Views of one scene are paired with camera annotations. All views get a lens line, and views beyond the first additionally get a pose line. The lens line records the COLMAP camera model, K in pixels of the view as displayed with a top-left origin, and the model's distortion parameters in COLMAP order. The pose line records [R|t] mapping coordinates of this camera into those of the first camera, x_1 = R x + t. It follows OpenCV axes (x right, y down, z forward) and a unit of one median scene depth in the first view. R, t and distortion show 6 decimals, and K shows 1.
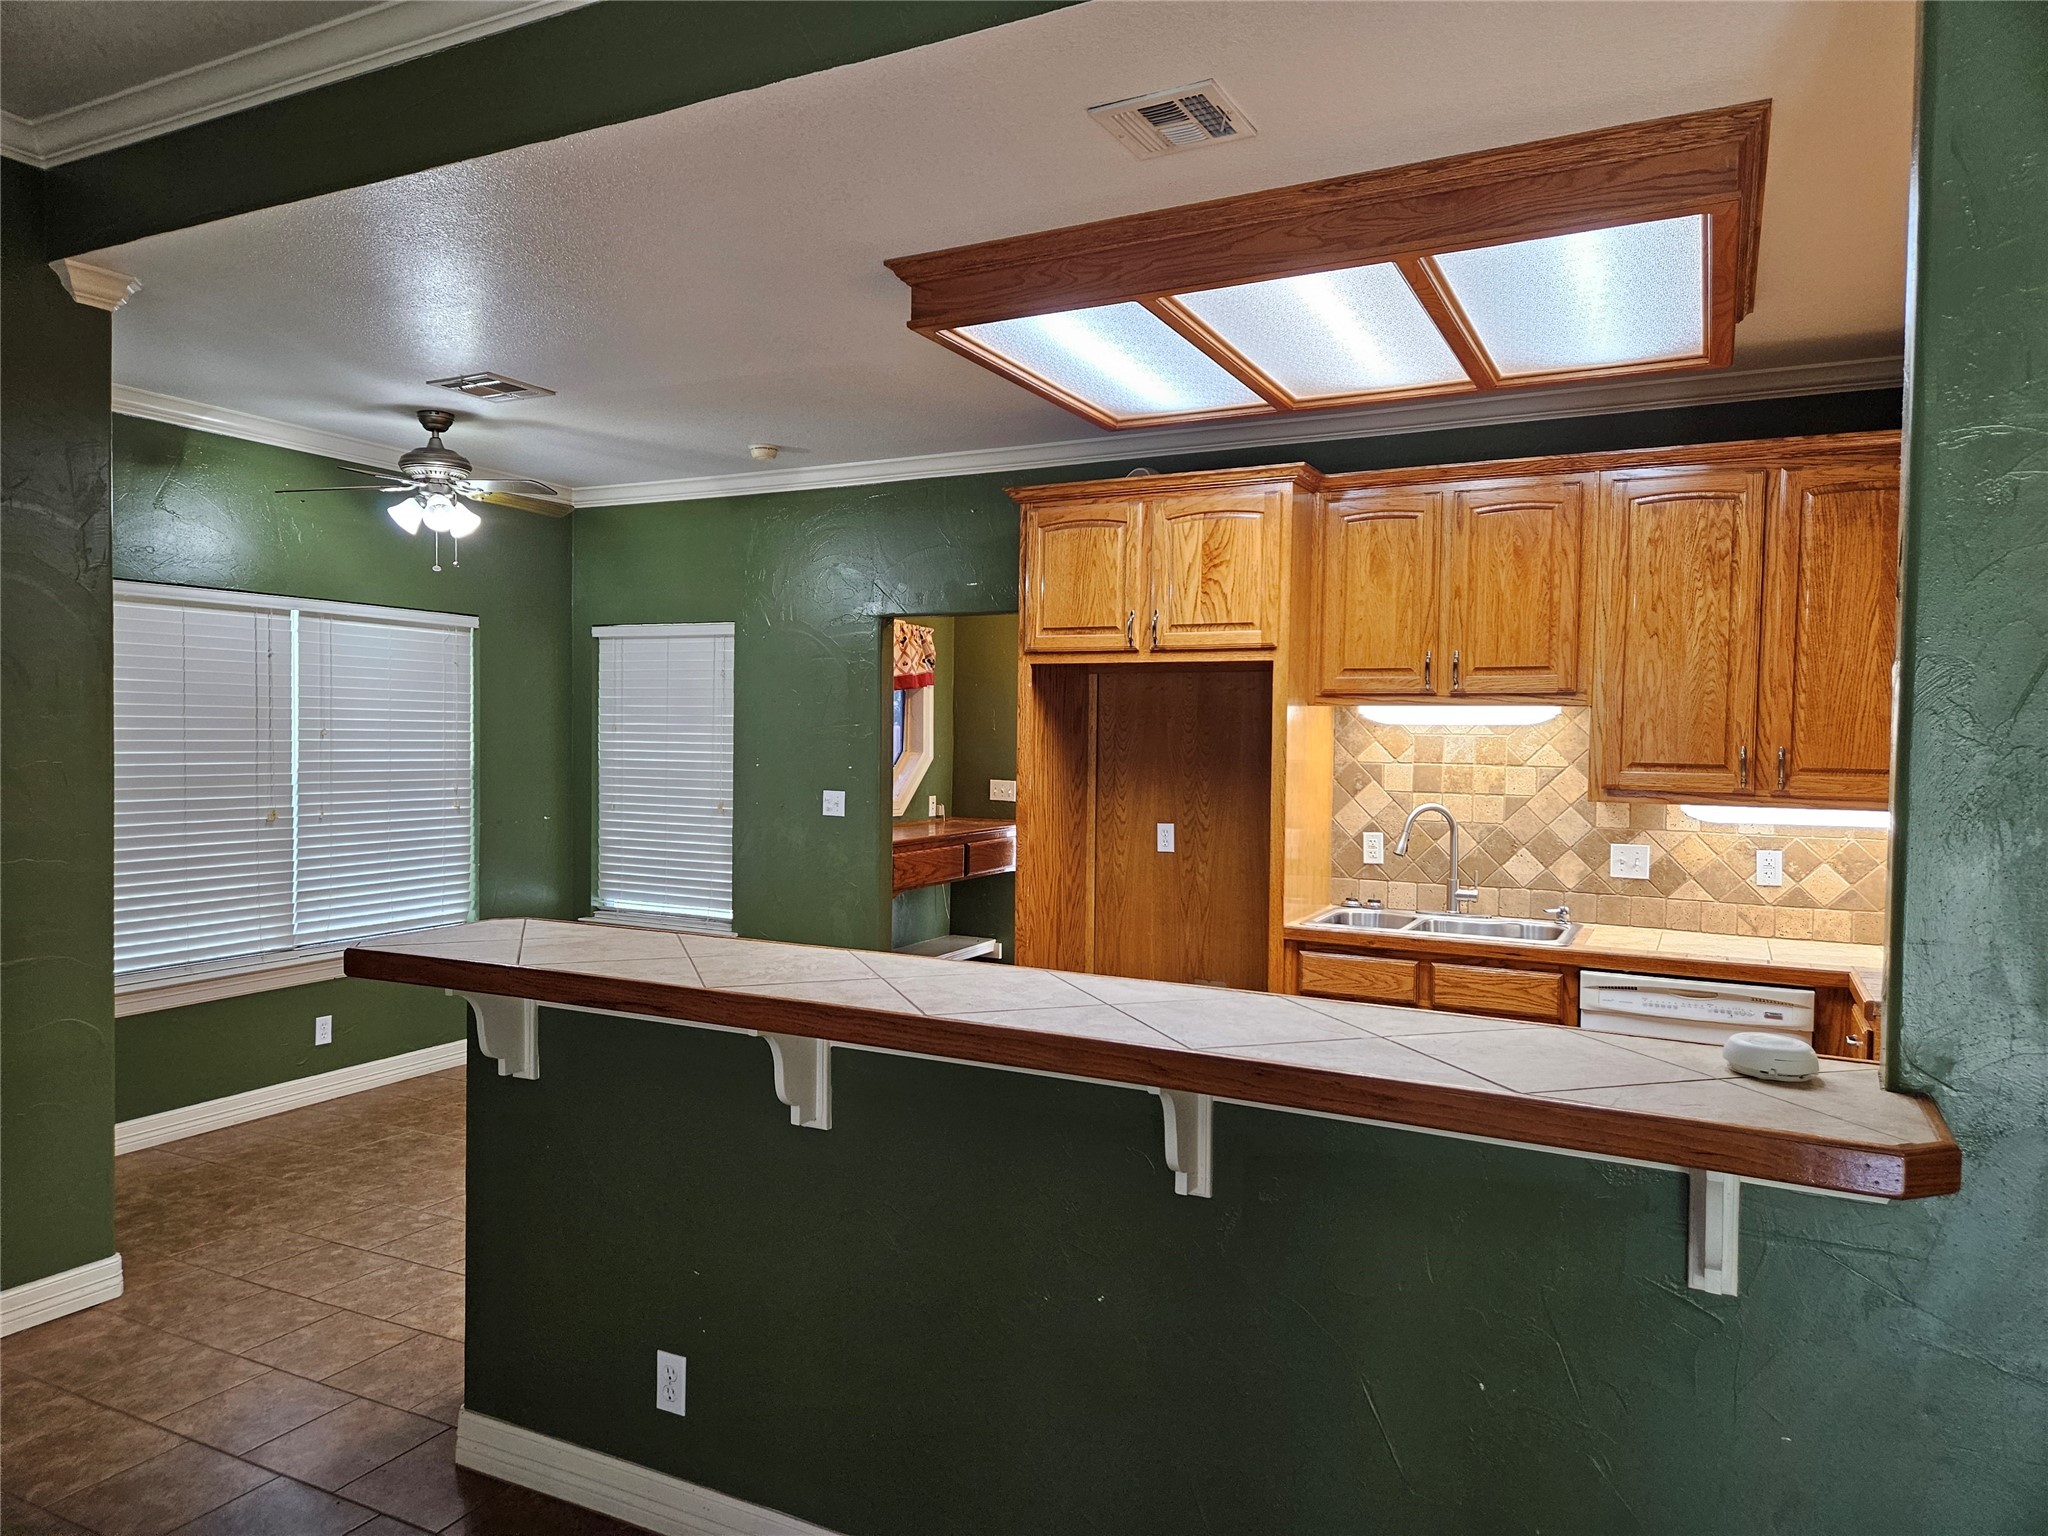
lens RADIAL K [[1365.2, 0, 993.1], [0, 1365.2, 776.8], [0, 0, 1]] dist [0.077150, -0.066865]
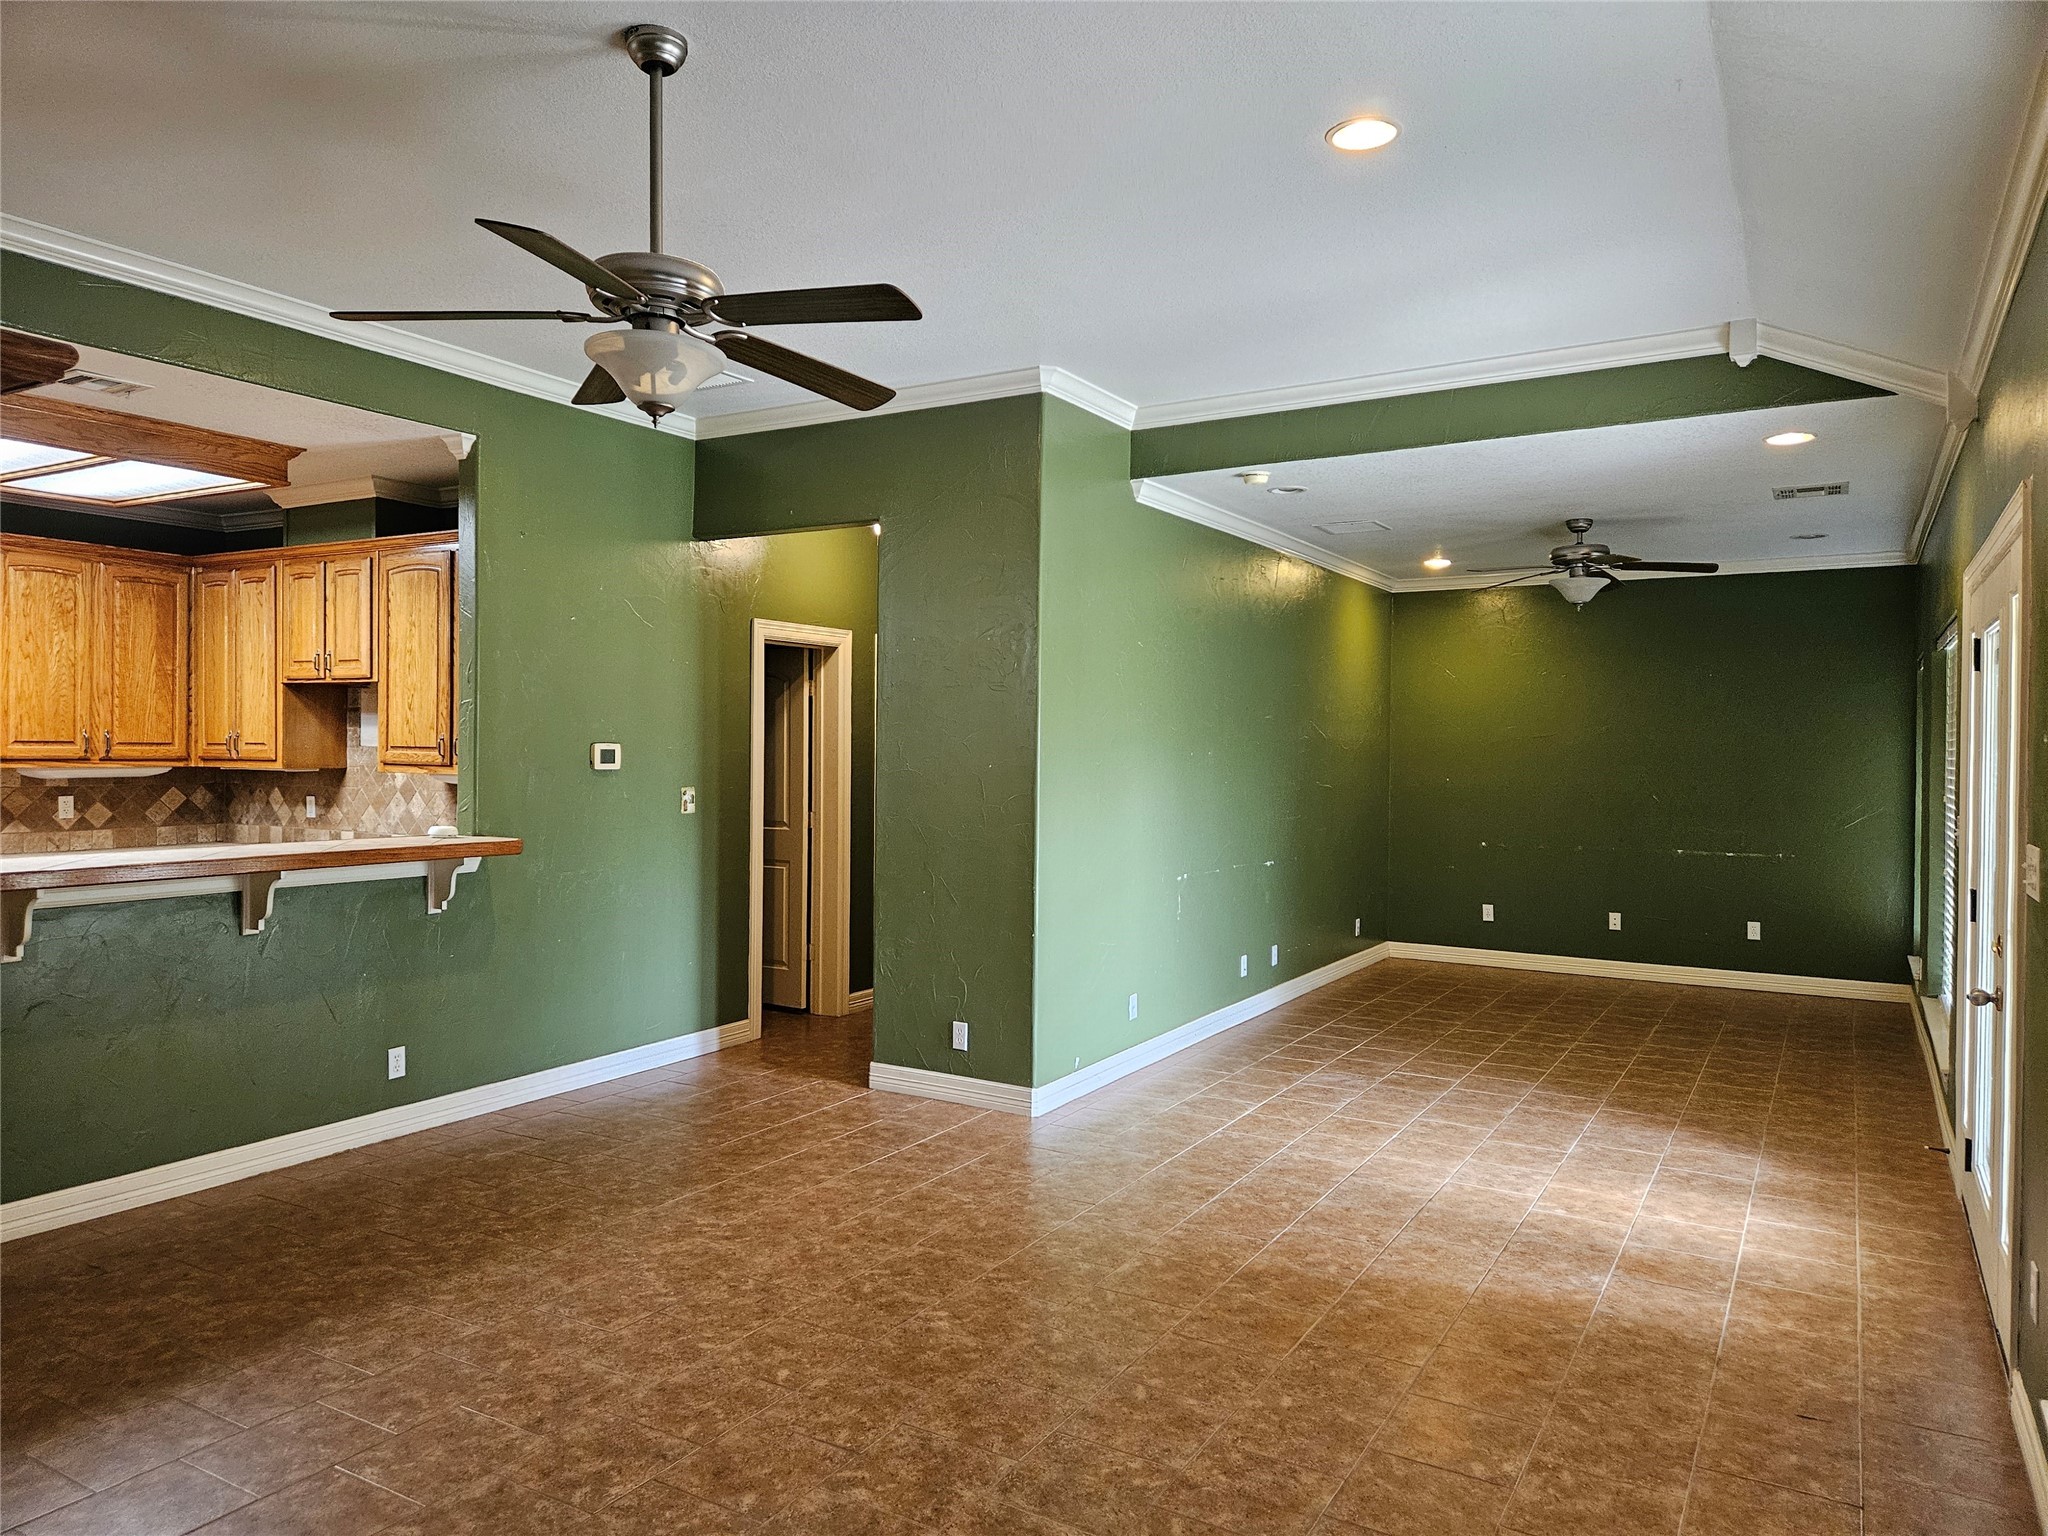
lens RADIAL K [[1365.2, 0, 1016.3], [0, 1365.2, 761.2], [0, 0, 1]] dist [0.077150, -0.066865]
pose [[0.055882, -0.023724, 0.998155, -0.905378], [0.024261, 0.999455, 0.022397, 0.004333], [-0.998143, 0.022965, 0.056428, -0.157353]]
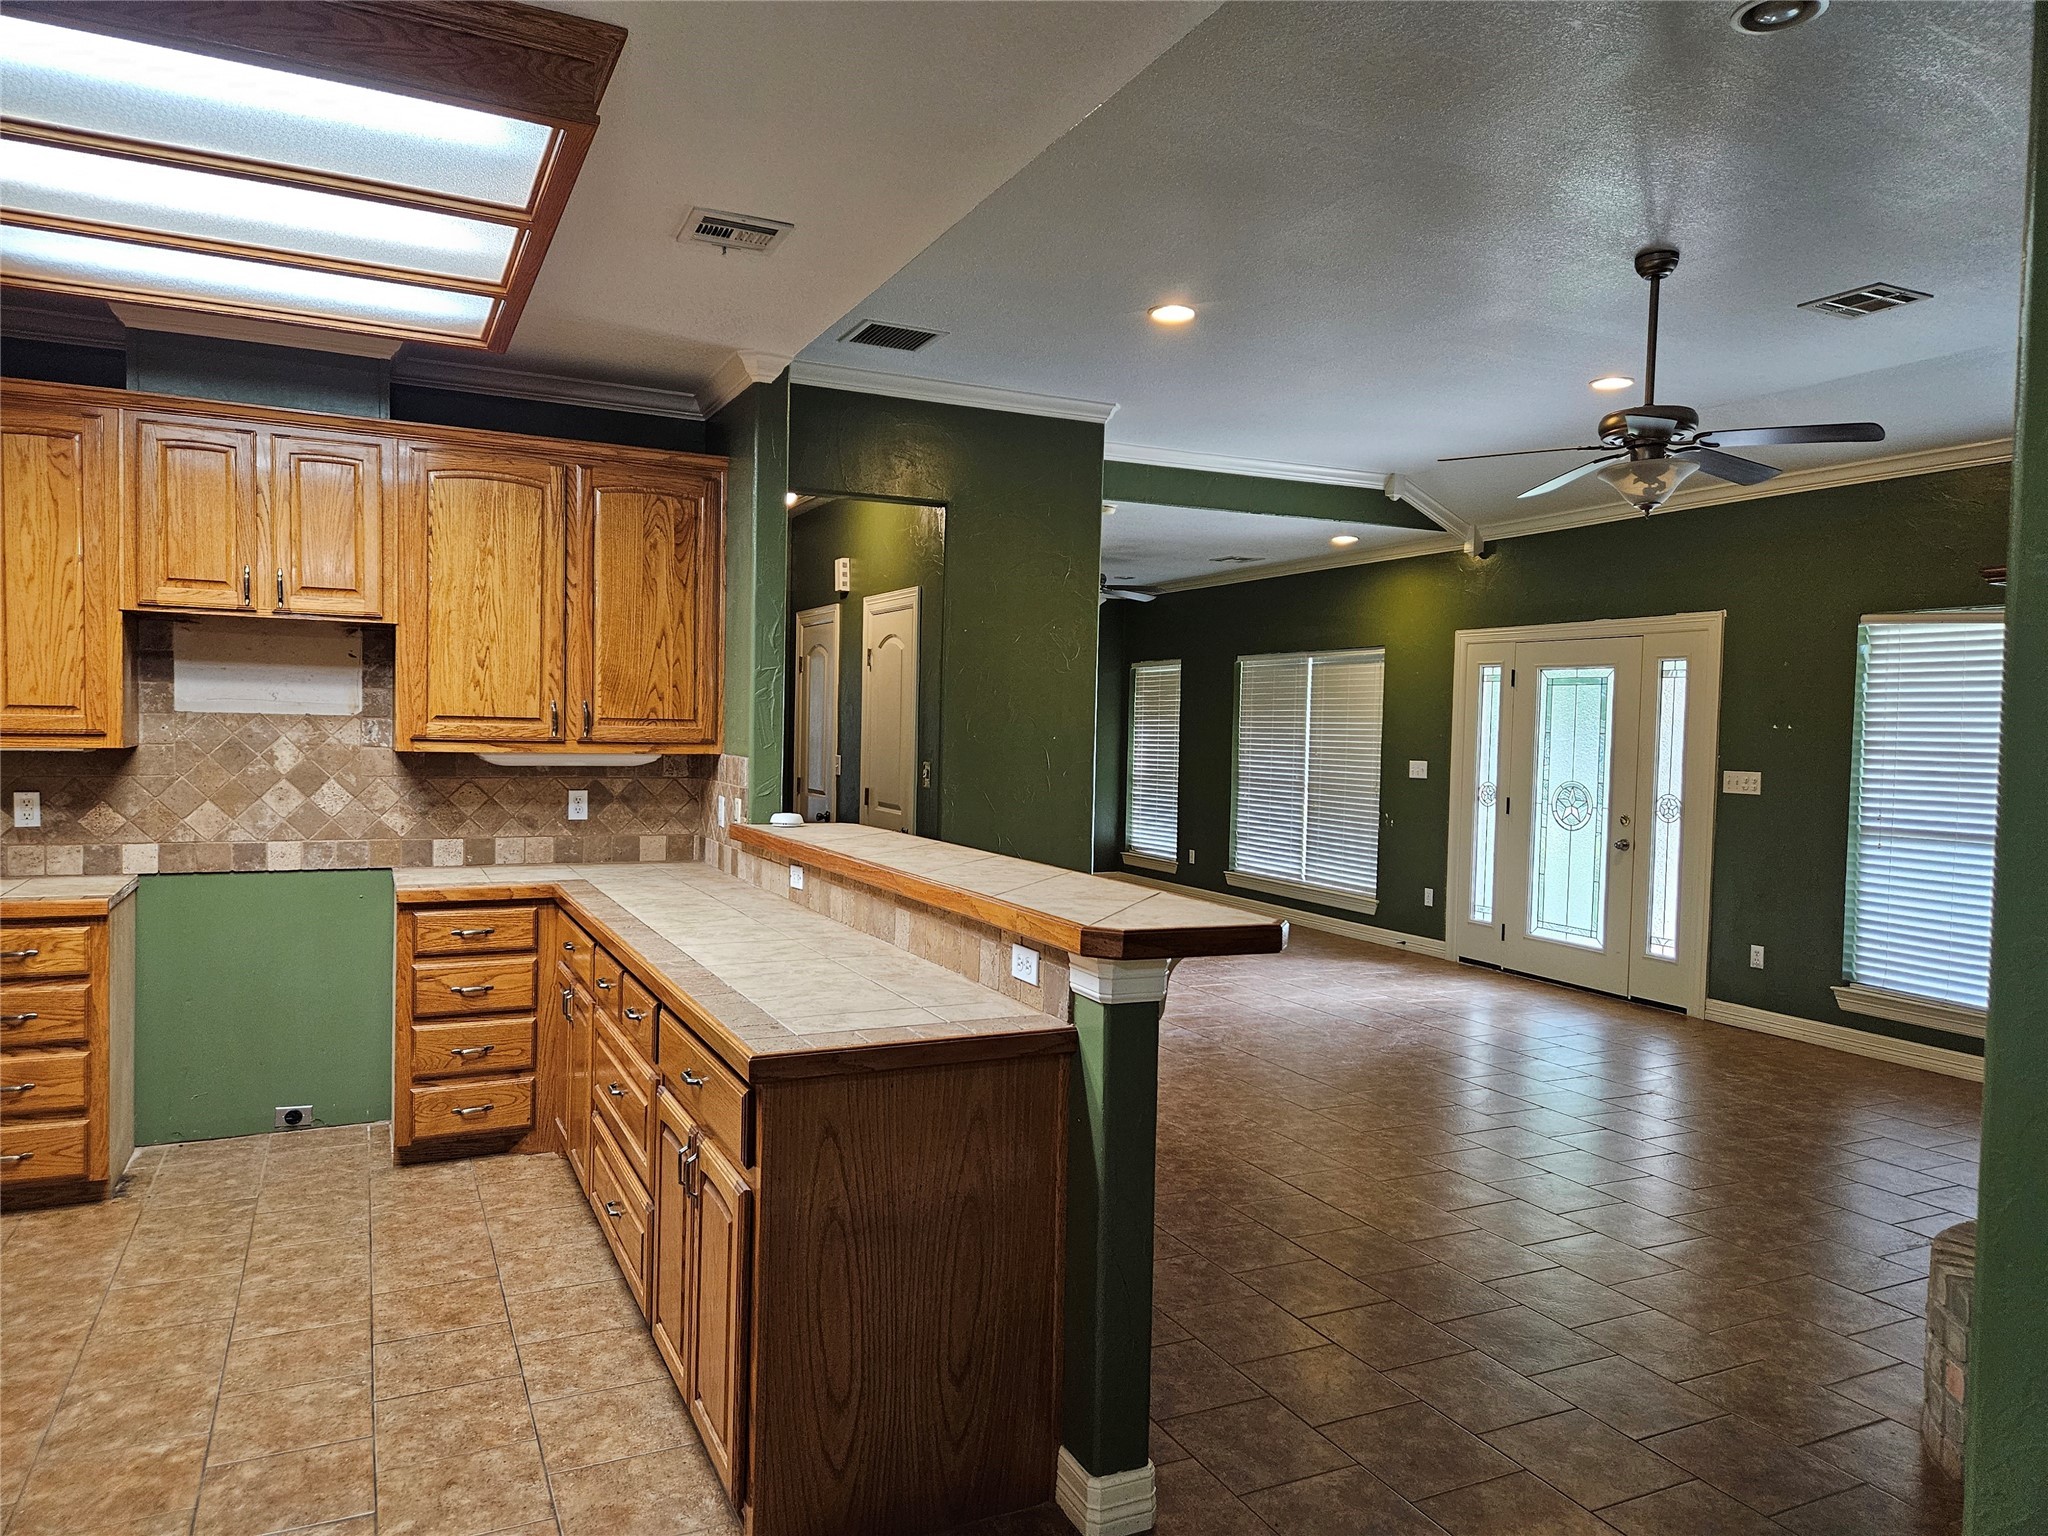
lens RADIAL K [[1365.2, 0, 1017.7], [0, 1365.2, 776.7], [0, 0, 1]] dist [0.077150, -0.066865]
pose [[-0.800619, -0.053277, 0.596801, -0.507723], [-0.010284, 0.997114, 0.075217, -0.029826], [-0.599086, 0.054083, -0.798856, 1.074110]]
